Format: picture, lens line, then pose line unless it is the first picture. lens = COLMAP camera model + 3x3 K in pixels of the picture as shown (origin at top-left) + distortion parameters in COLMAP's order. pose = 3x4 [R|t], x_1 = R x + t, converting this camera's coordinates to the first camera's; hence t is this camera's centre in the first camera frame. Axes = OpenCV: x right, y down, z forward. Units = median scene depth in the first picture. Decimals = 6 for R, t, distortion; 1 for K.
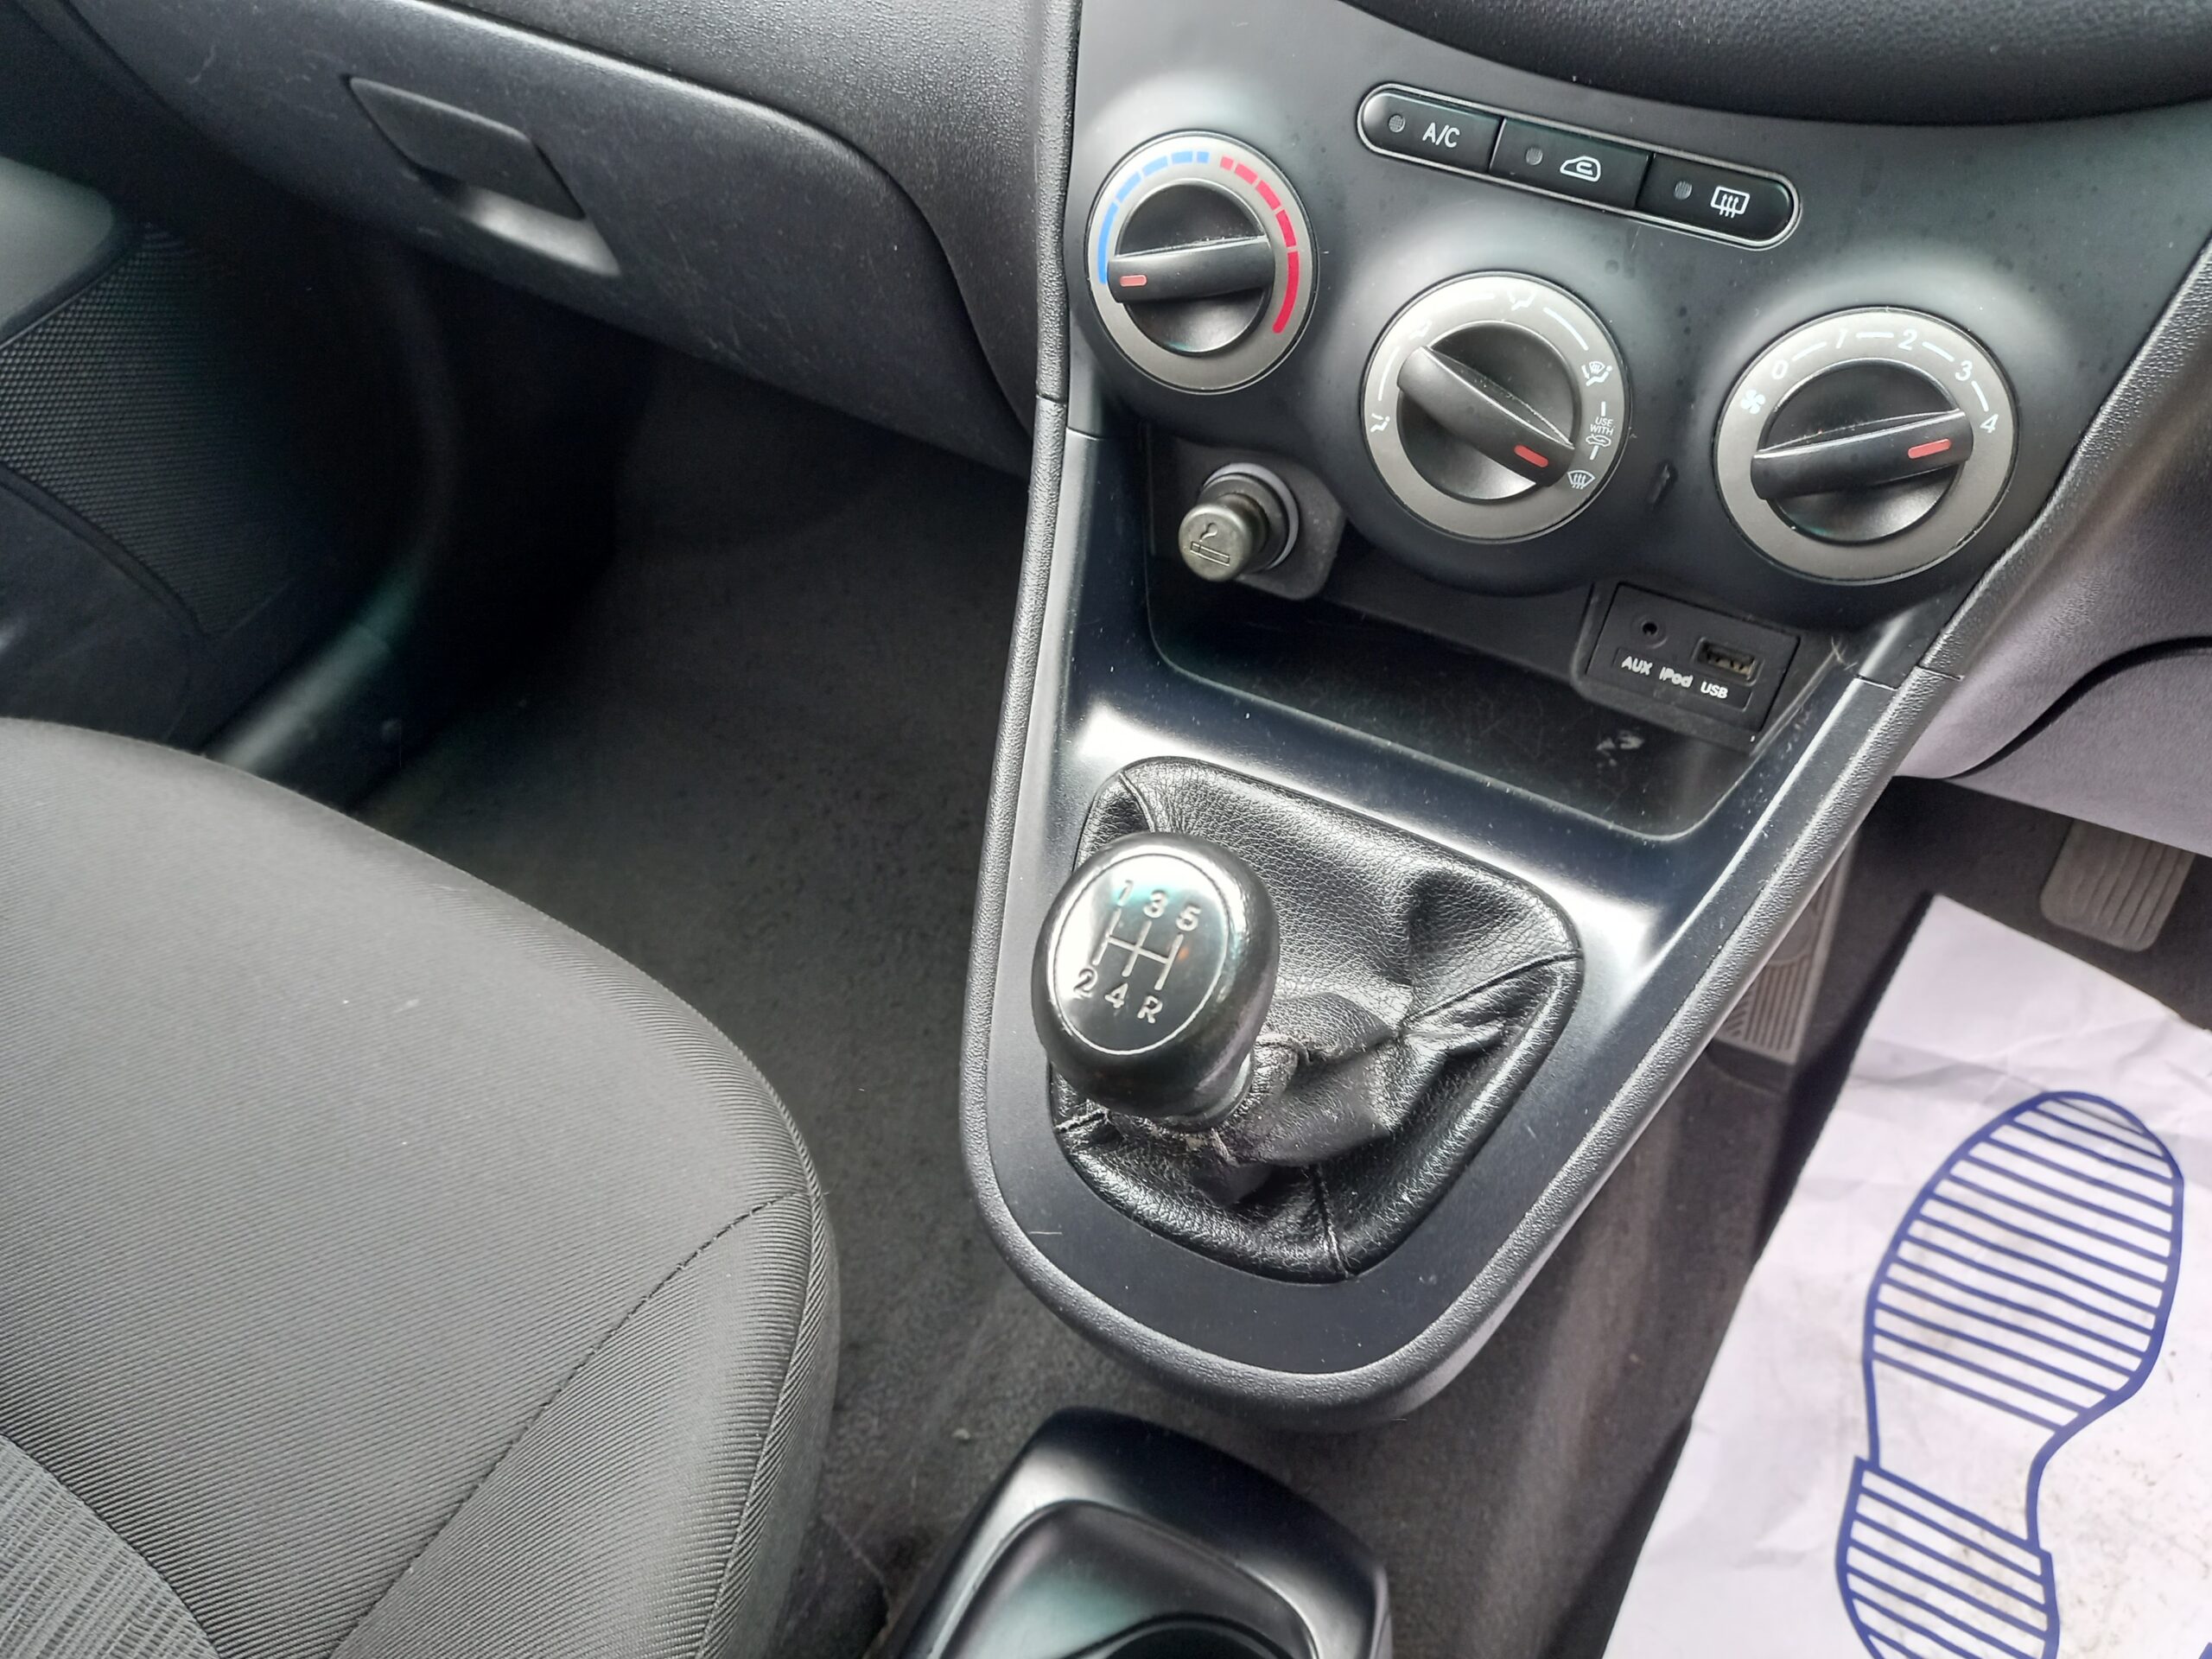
lens RADIAL K [[1628.3, 0, 1104.2], [0, 1628.3, 835.4], [0, 0, 1]] dist [0.055912, -0.074397]
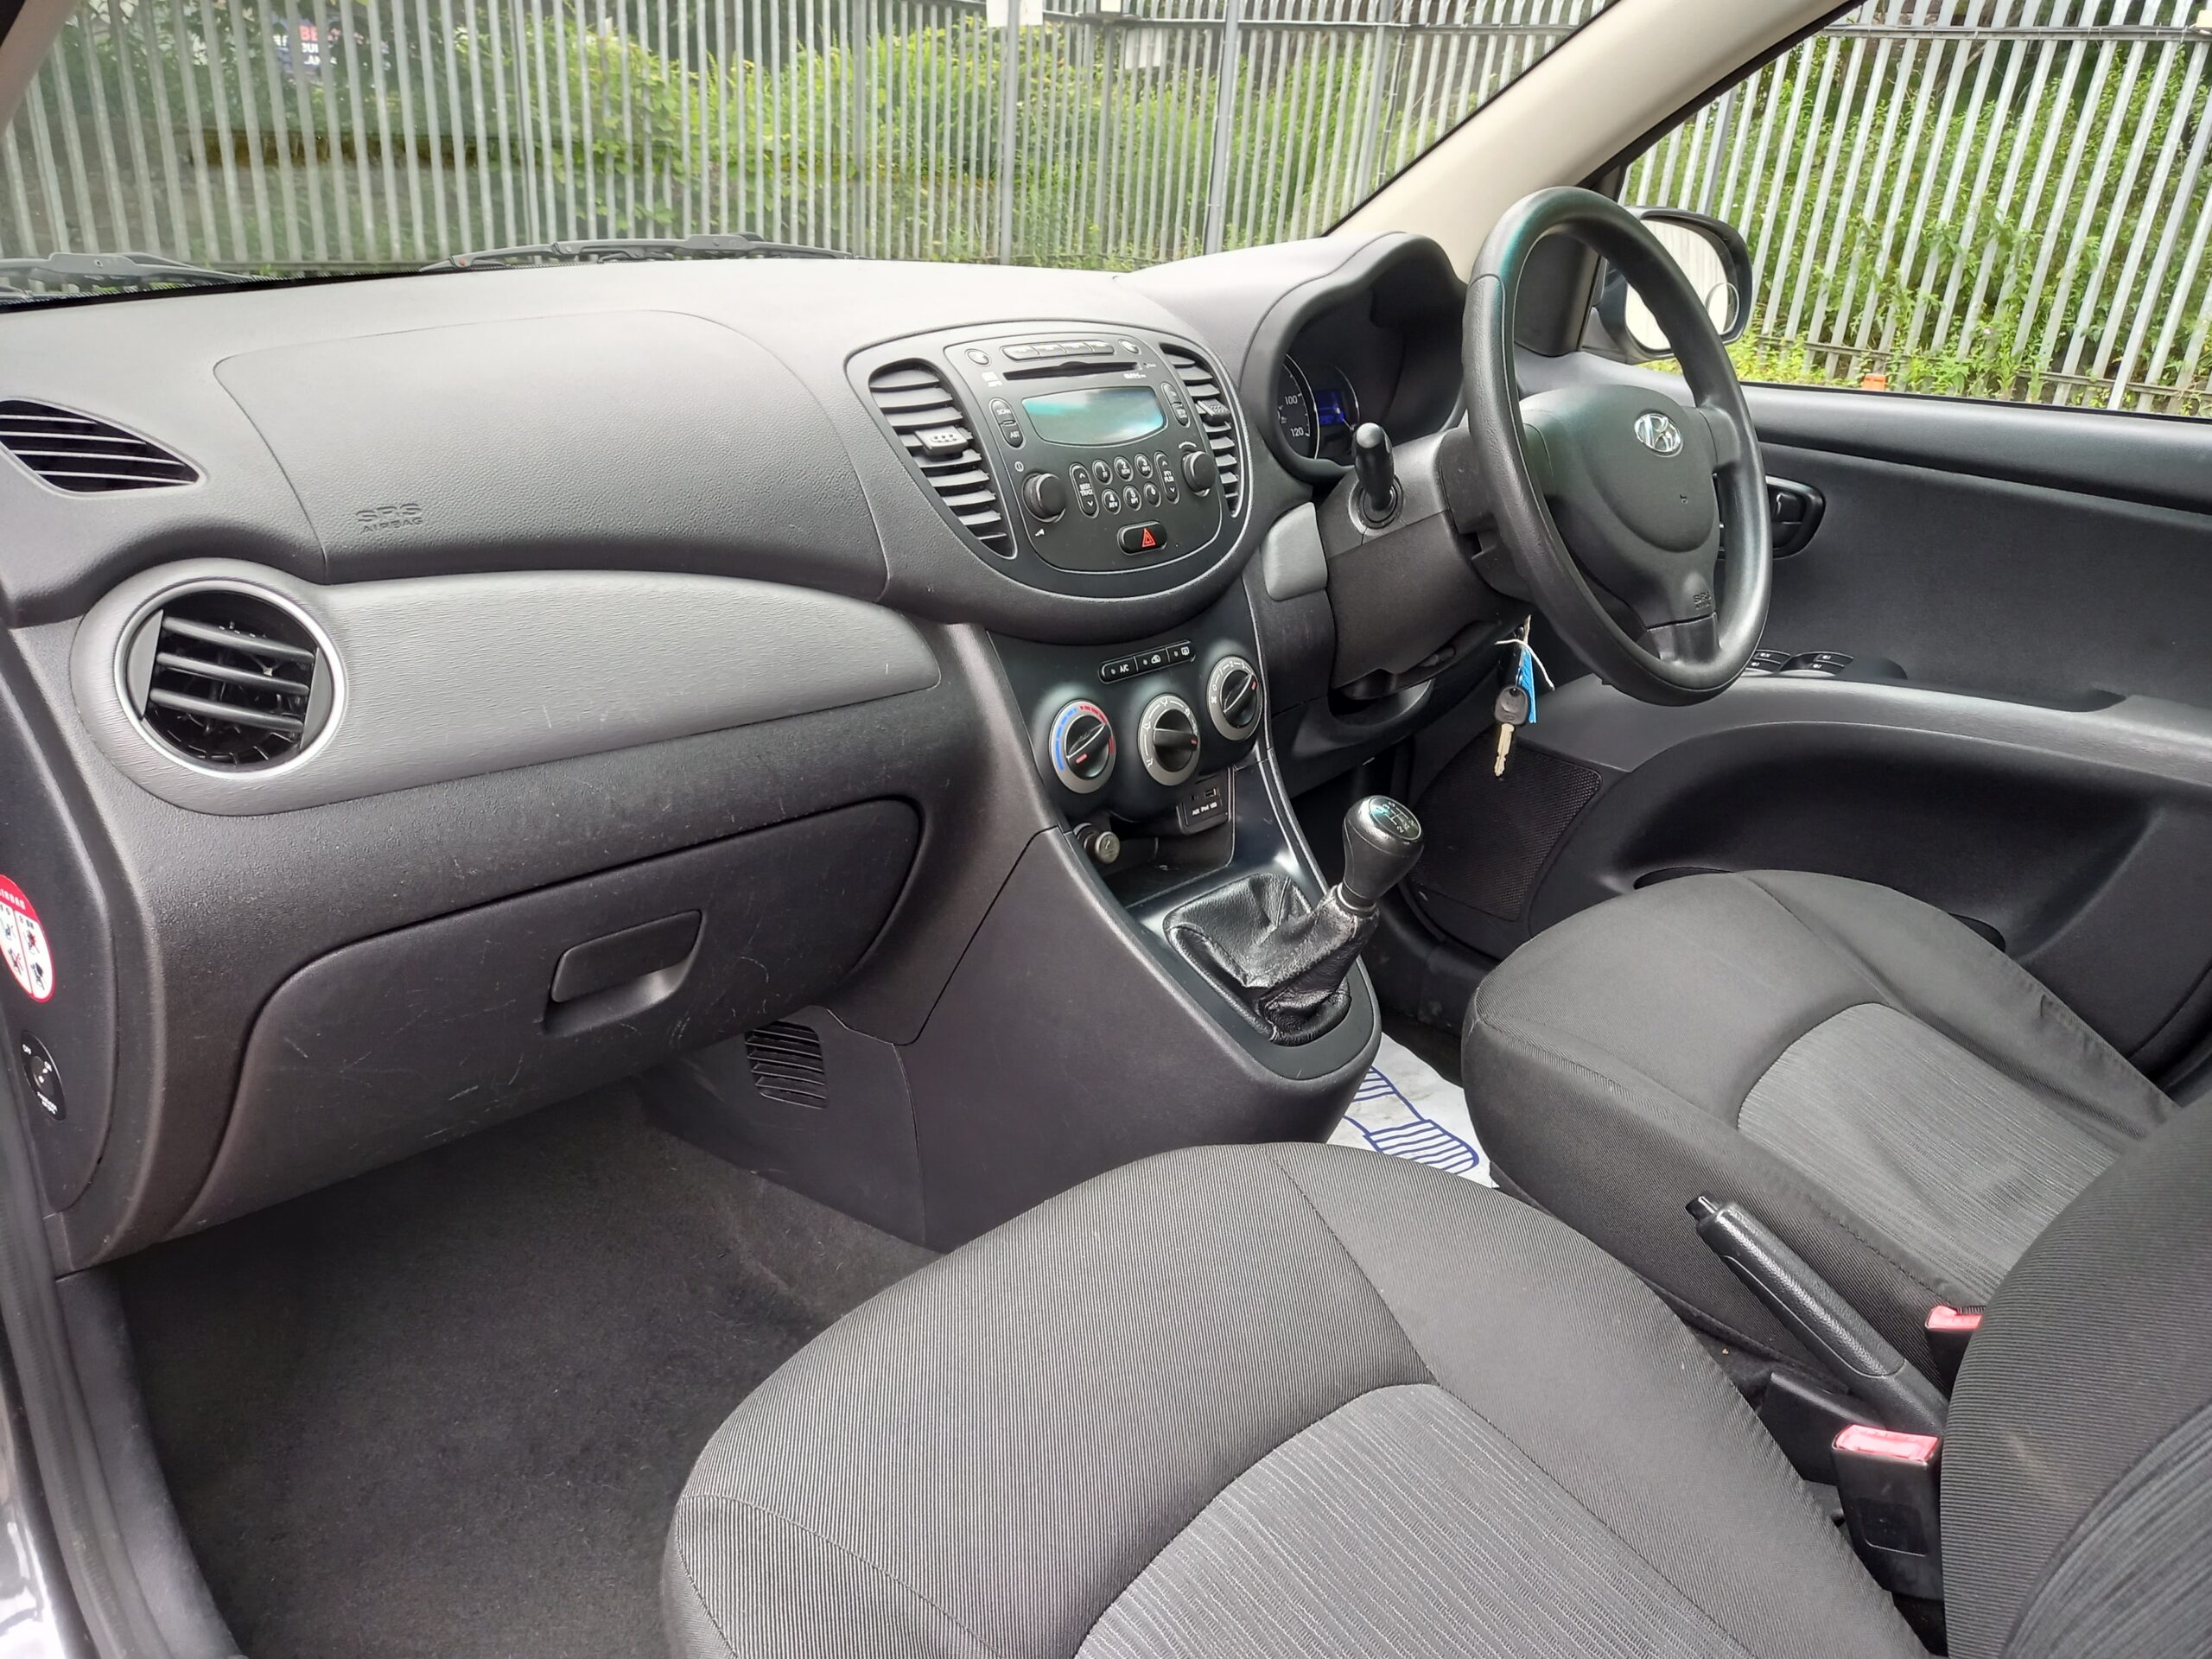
lens RADIAL K [[1644.3, 0, 1096.8], [0, 1644.3, 829.2], [0, 0, 1]] dist [0.075521, -0.079292]
pose [[0.281415, -0.374932, 0.883307, -2.154364], [0.700409, 0.709467, 0.077998, -0.416612], [-0.655922, 0.596726, 0.462261, -0.134948]]
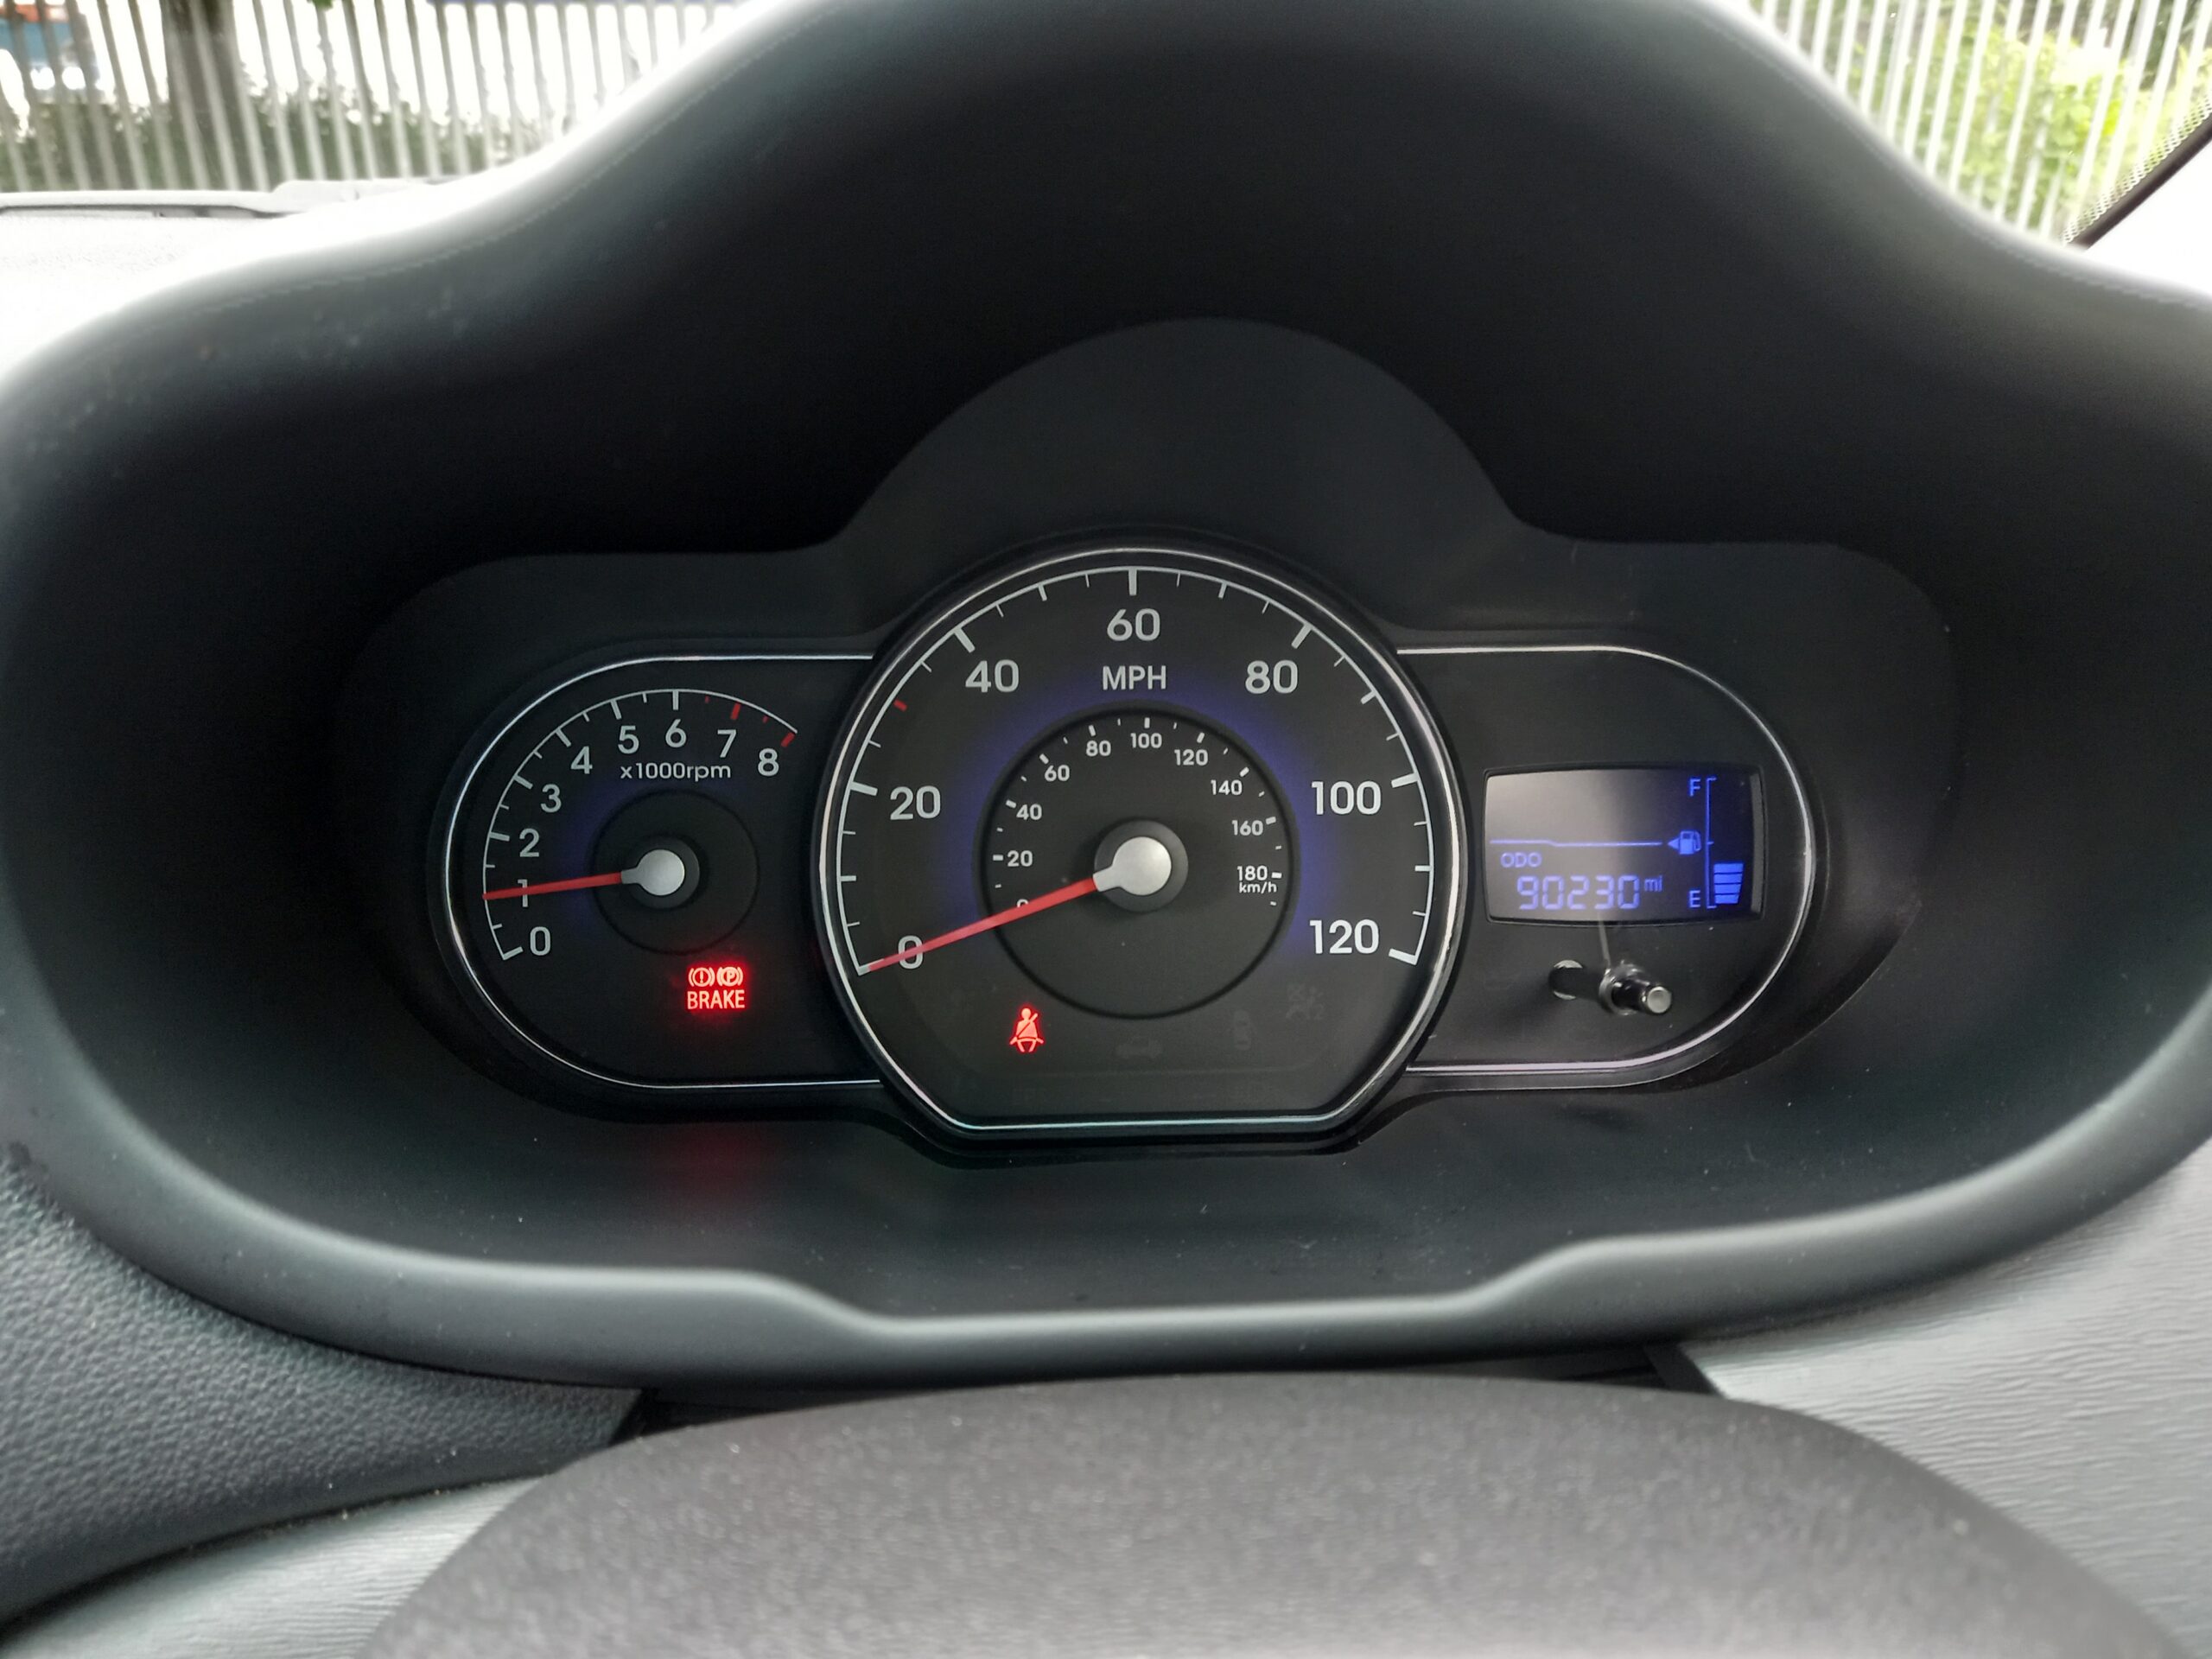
lens RADIAL K [[1589.1, 0, 1101.8], [0, 1589.1, 825.9], [0, 0, 1]] dist [0.071866, -0.000488]
pose [[0.877747, -0.205925, 0.432613, 0.813201], [0.377482, 0.853294, -0.359718, -0.263232], [-0.295071, 0.479045, 0.826710, 0.067449]]
